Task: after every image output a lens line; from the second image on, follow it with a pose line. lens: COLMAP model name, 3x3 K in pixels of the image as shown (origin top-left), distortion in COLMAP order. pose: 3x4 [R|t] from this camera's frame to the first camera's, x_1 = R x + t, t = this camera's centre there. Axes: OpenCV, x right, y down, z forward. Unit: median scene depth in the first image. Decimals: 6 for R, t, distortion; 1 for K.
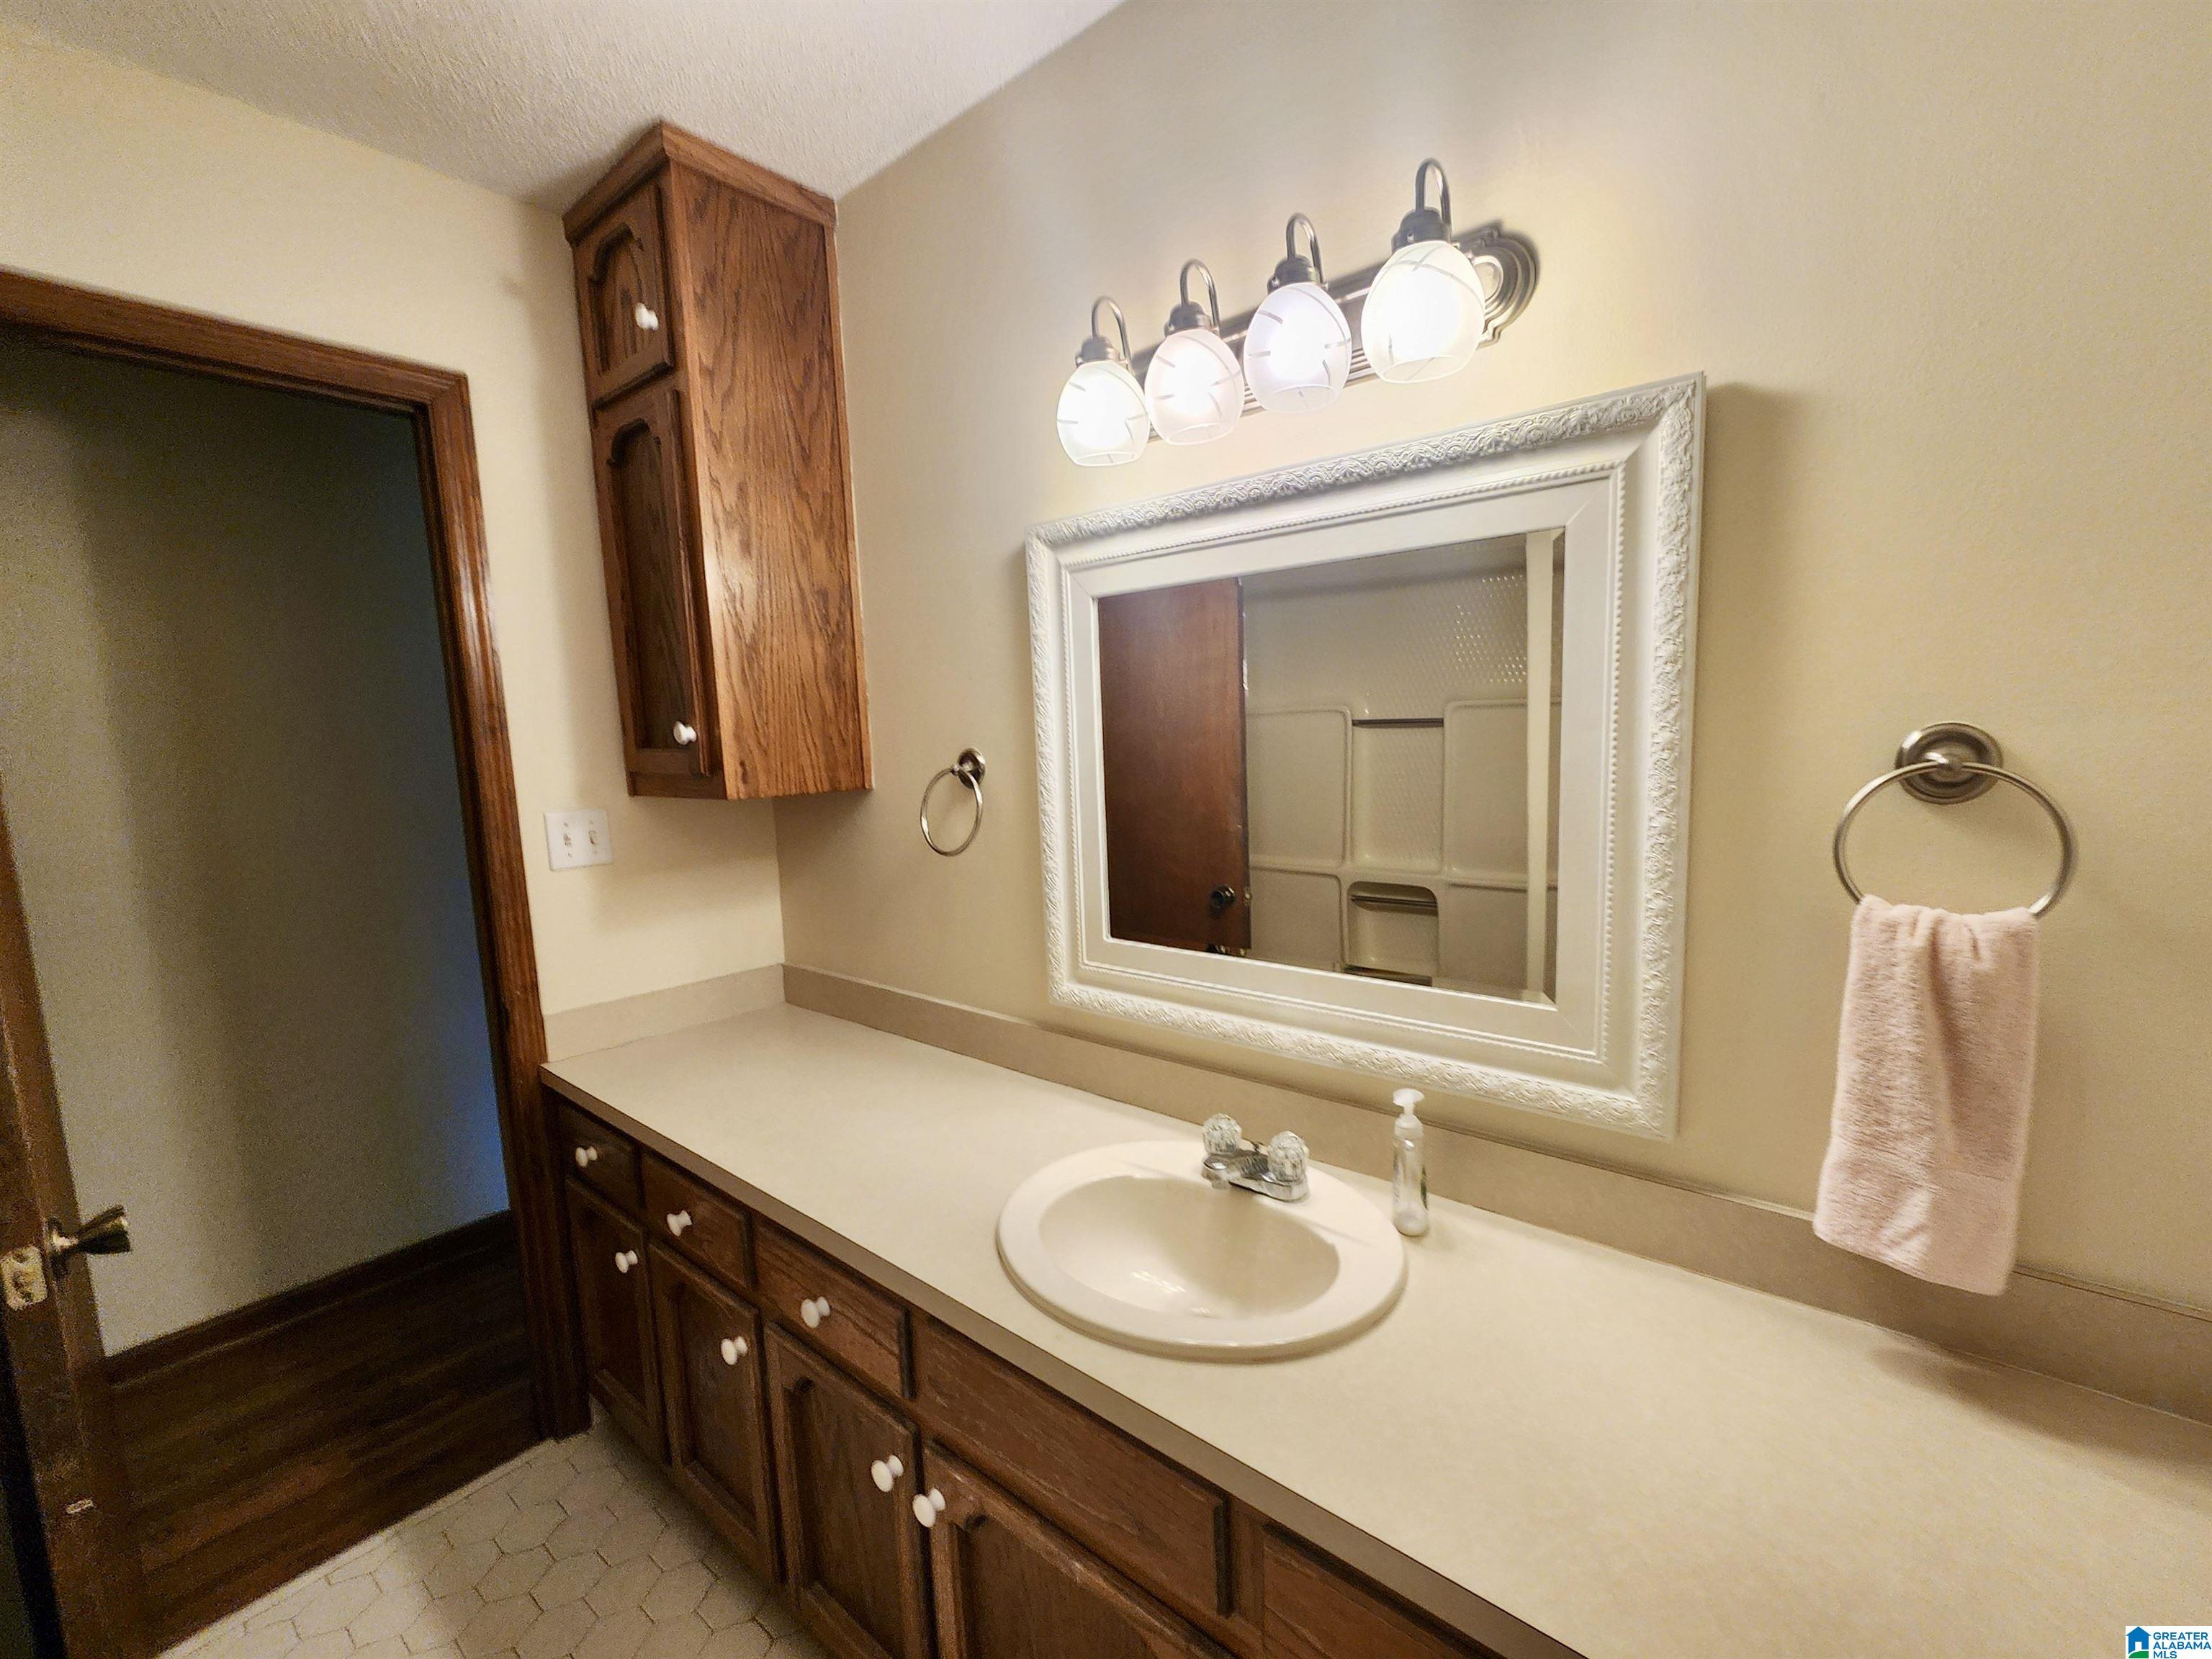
lens RADIAL K [[908.8, 0, 1112.6], [0, 908.8, 831.5], [0, 0, 1]] dist [0.002332, 0.000056]
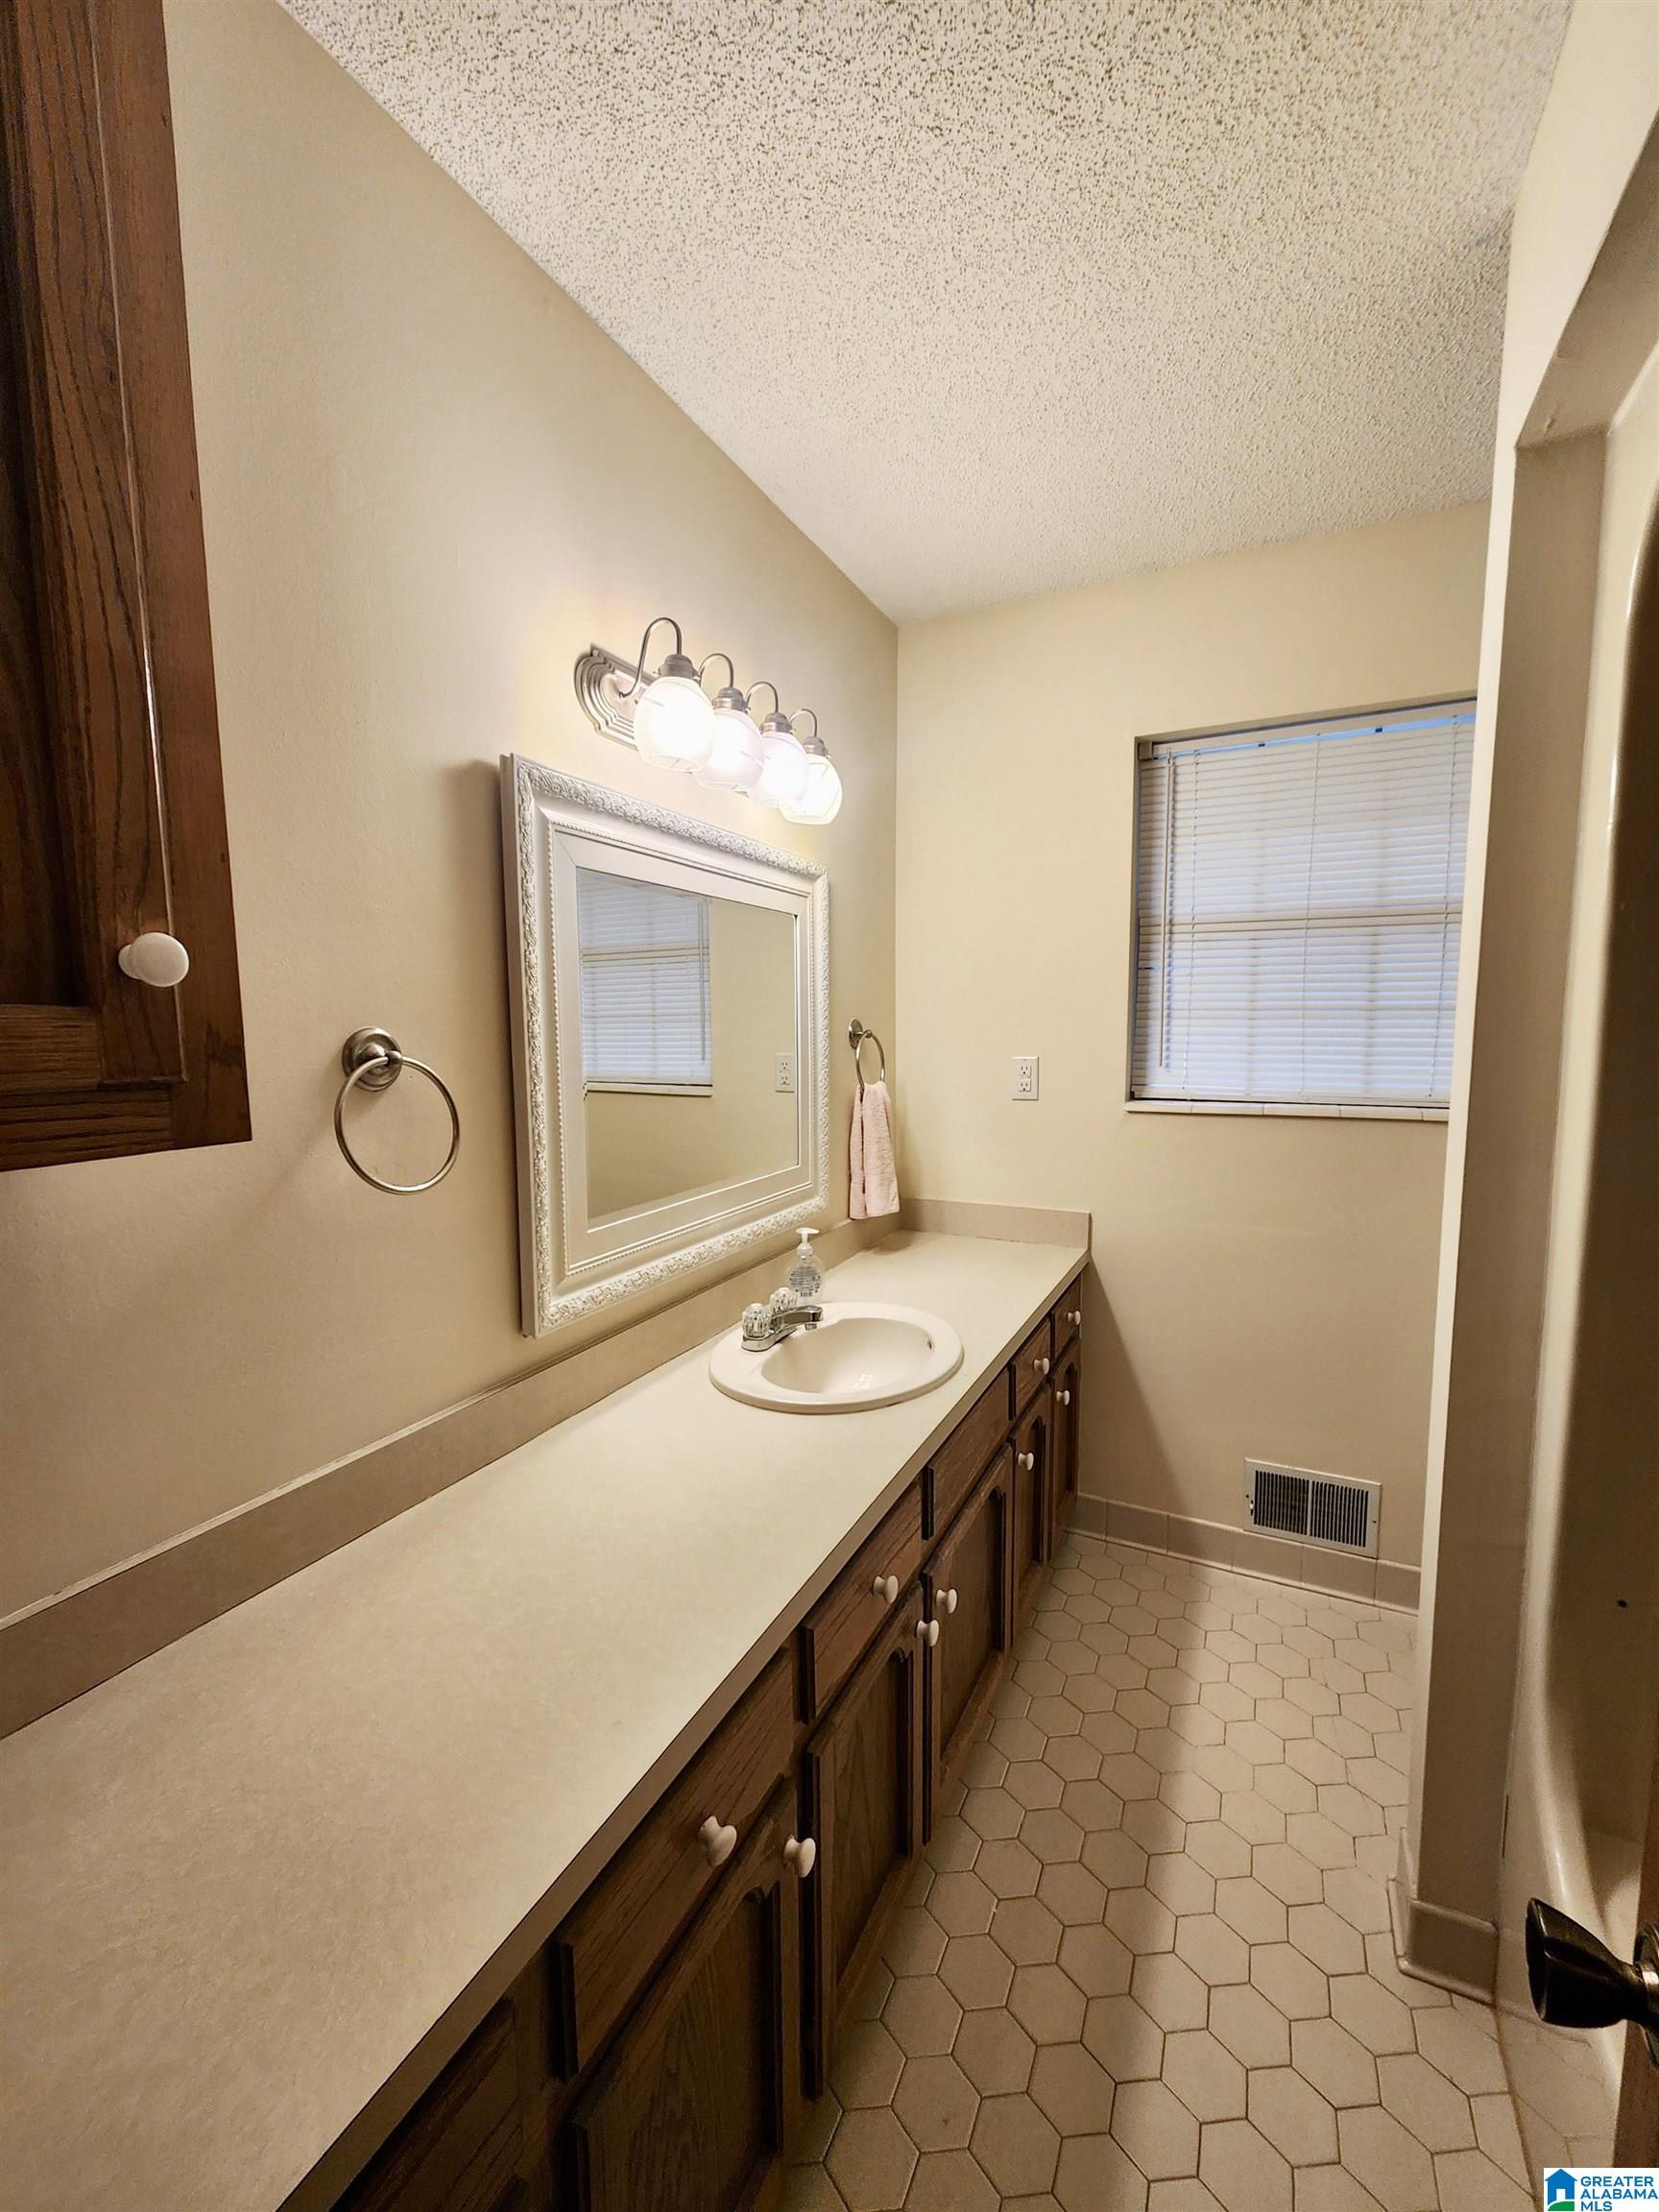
lens RADIAL K [[908.8, 0, 836.0], [0, 908.8, 1117.6], [0, 0, 1]] dist [0.002332, 0.000056]
pose [[-0.237060, -0.067575, 0.969142, -1.006452], [0.126223, 0.986980, 0.099694, -0.061754], [-0.963260, 0.145961, -0.225444, 0.981296]]
